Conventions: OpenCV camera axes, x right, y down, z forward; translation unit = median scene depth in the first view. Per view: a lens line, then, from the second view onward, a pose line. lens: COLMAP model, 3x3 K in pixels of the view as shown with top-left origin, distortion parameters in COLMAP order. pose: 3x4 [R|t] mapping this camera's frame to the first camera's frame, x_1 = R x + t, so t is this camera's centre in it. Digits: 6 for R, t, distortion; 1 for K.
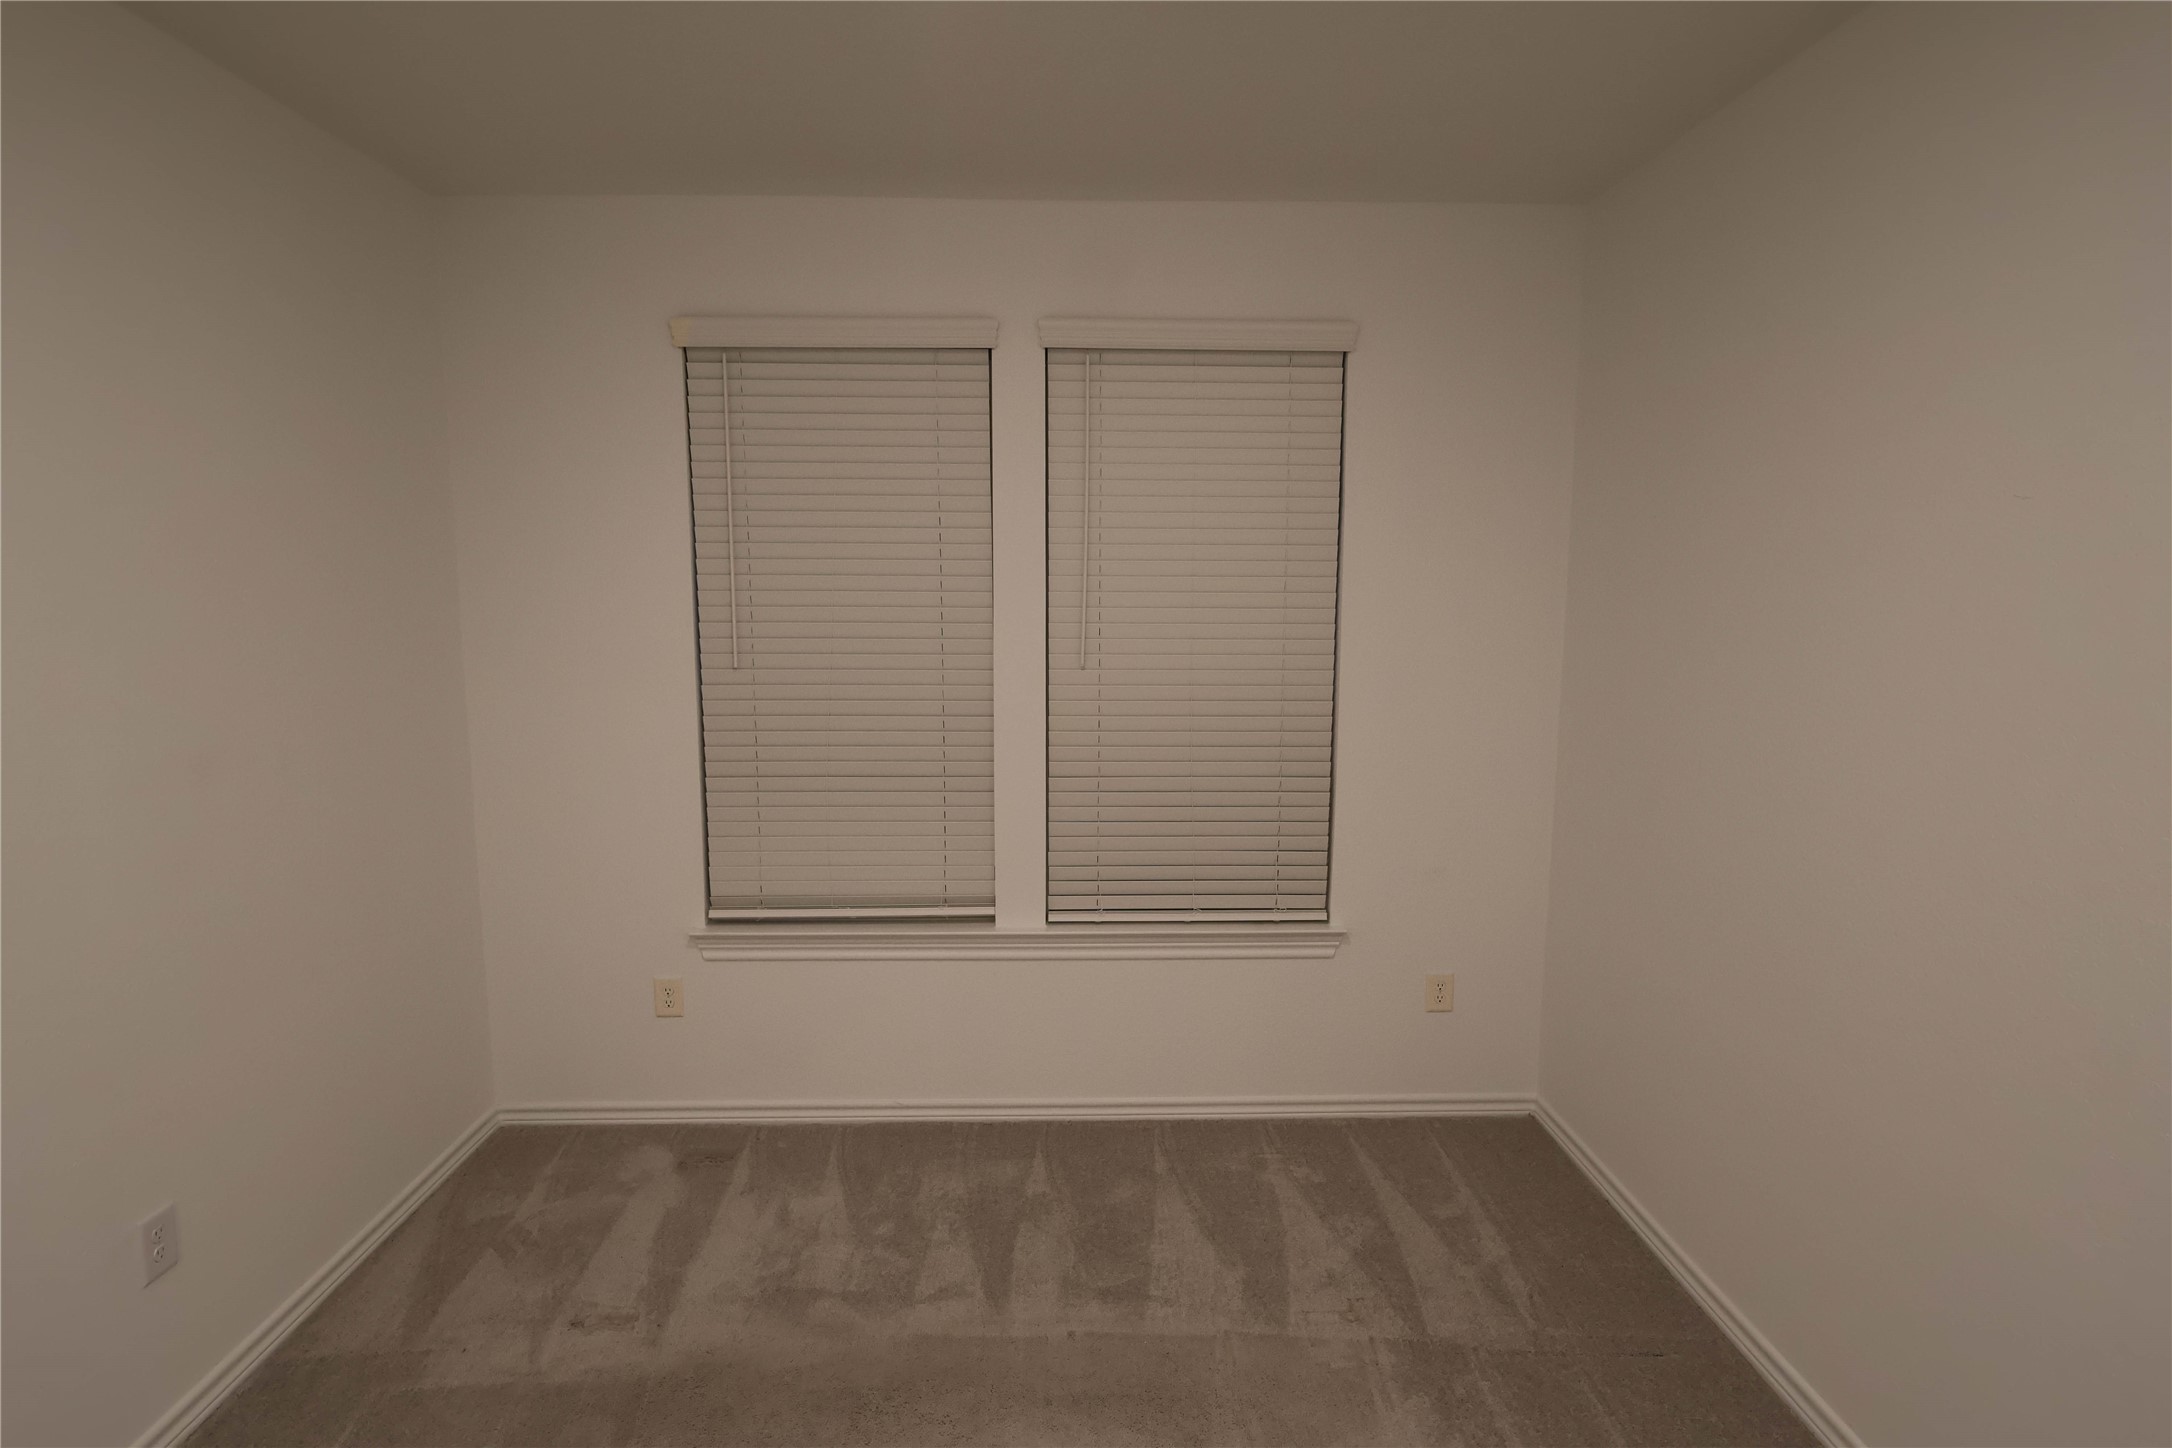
lens RADIAL K [[1137.1, 0, 1075.8], [0, 1137.1, 729.5], [0, 0, 1]] dist [-0.002890, 0.000025]
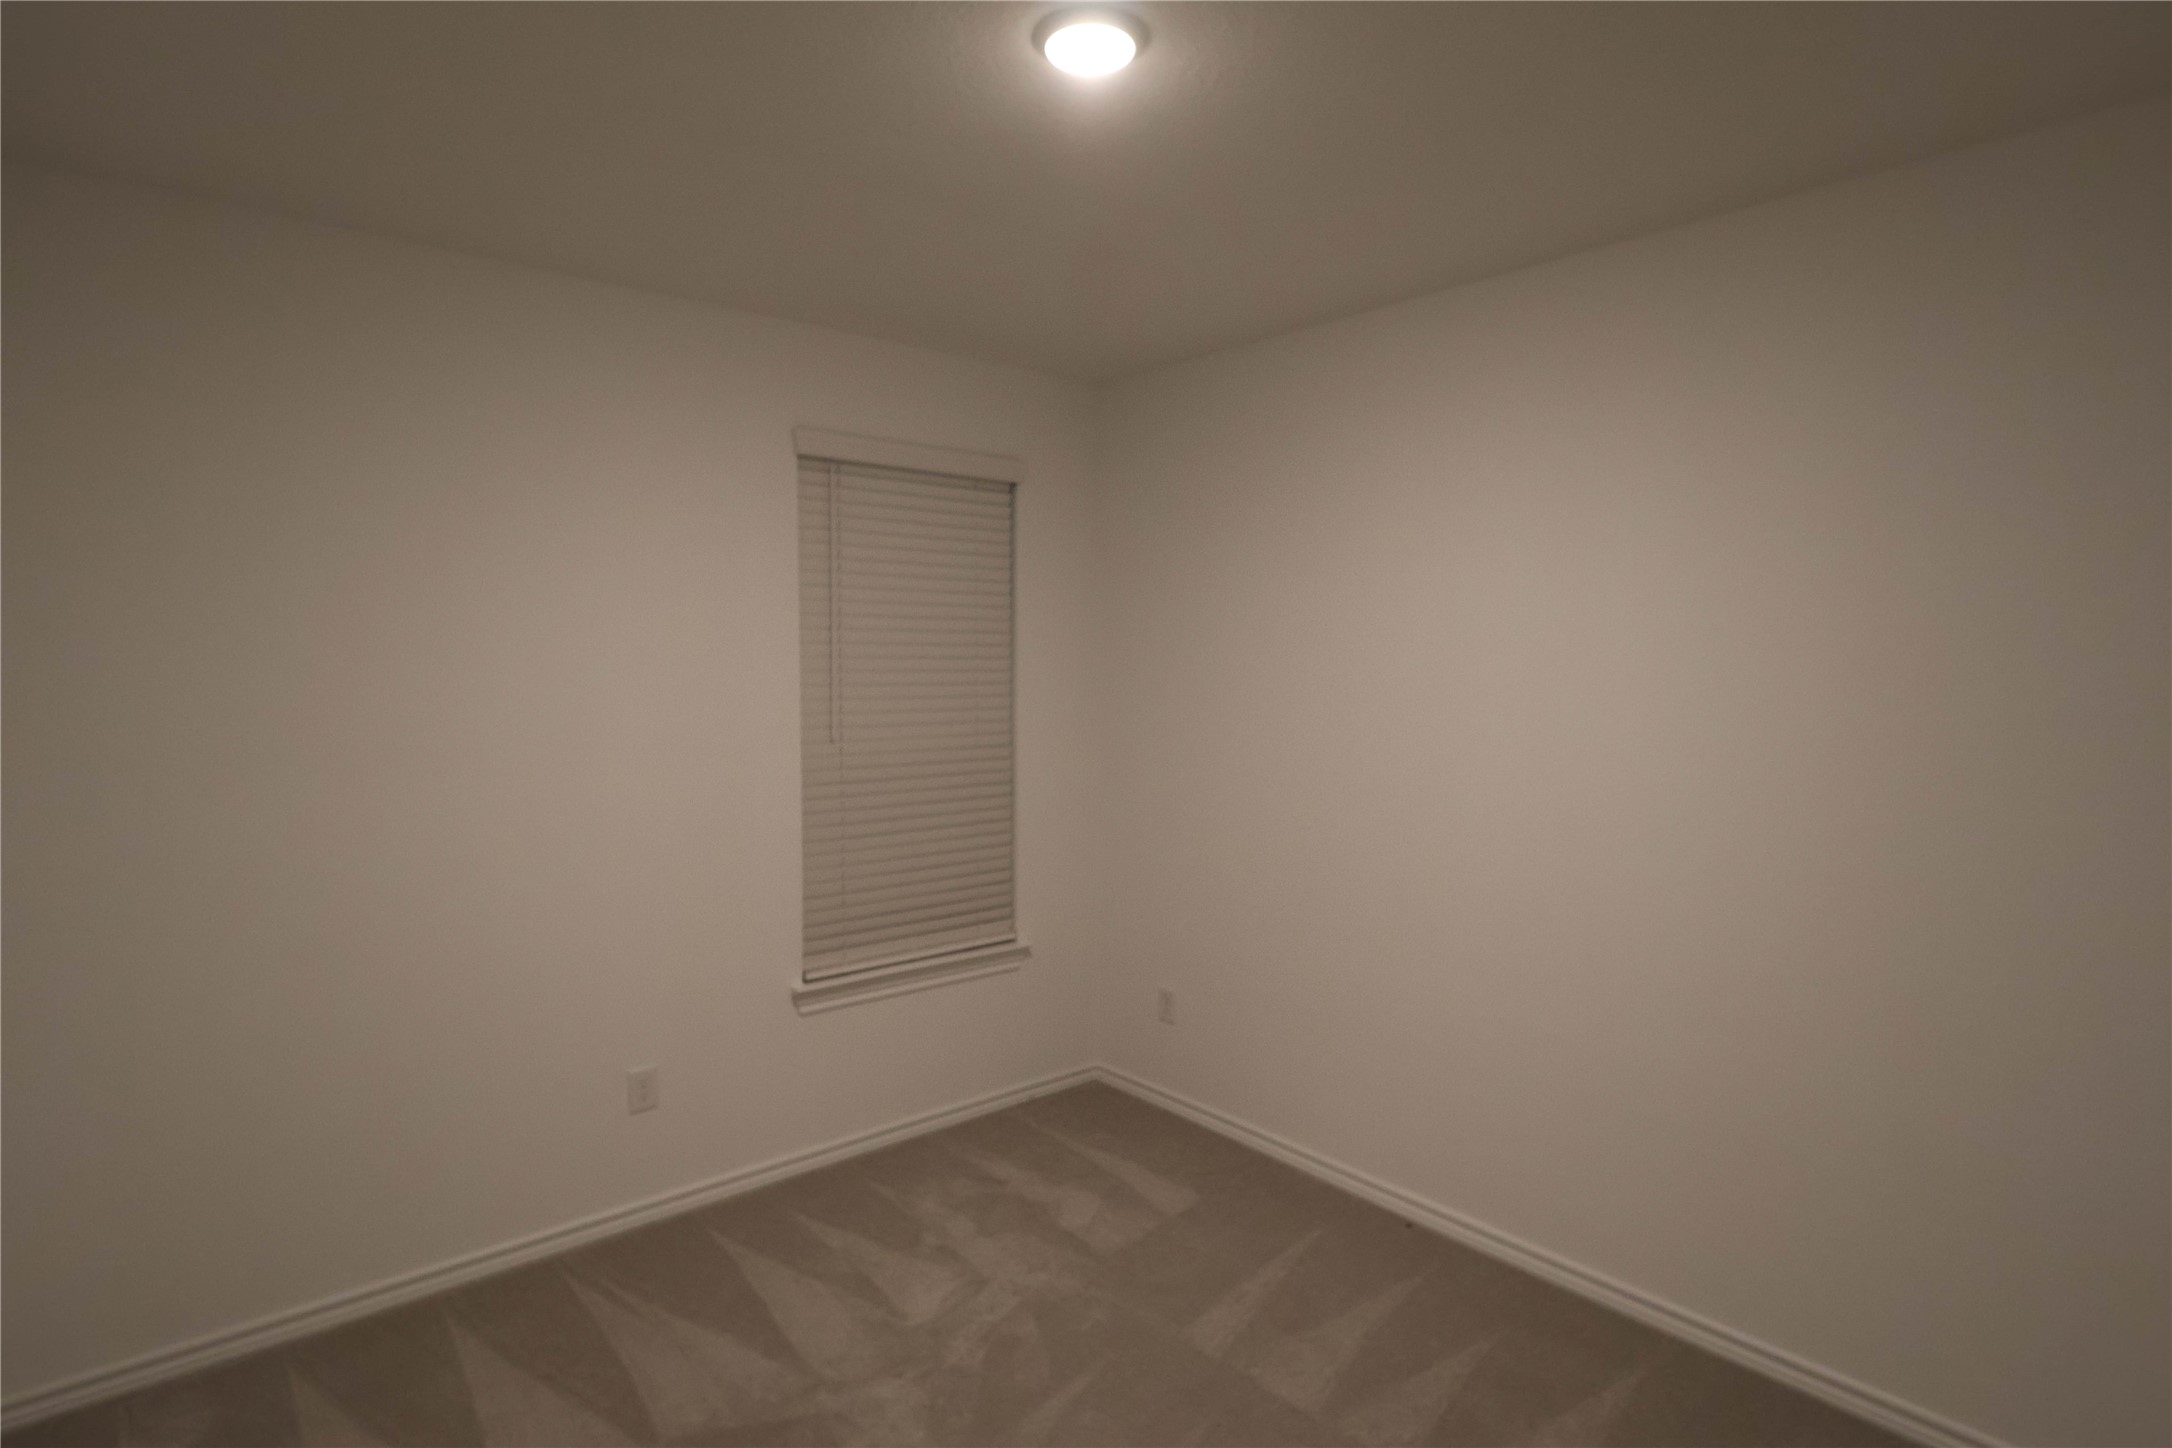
lens RADIAL K [[1137.1, 0, 1075.8], [0, 1137.1, 729.5], [0, 0, 1]] dist [-0.002890, 0.000025]
pose [[0.780342, -0.040751, 0.624024, -0.513252], [0.085294, 0.995485, -0.041653, 0.000972], [-0.619509, 0.085729, 0.780294, -0.010094]]
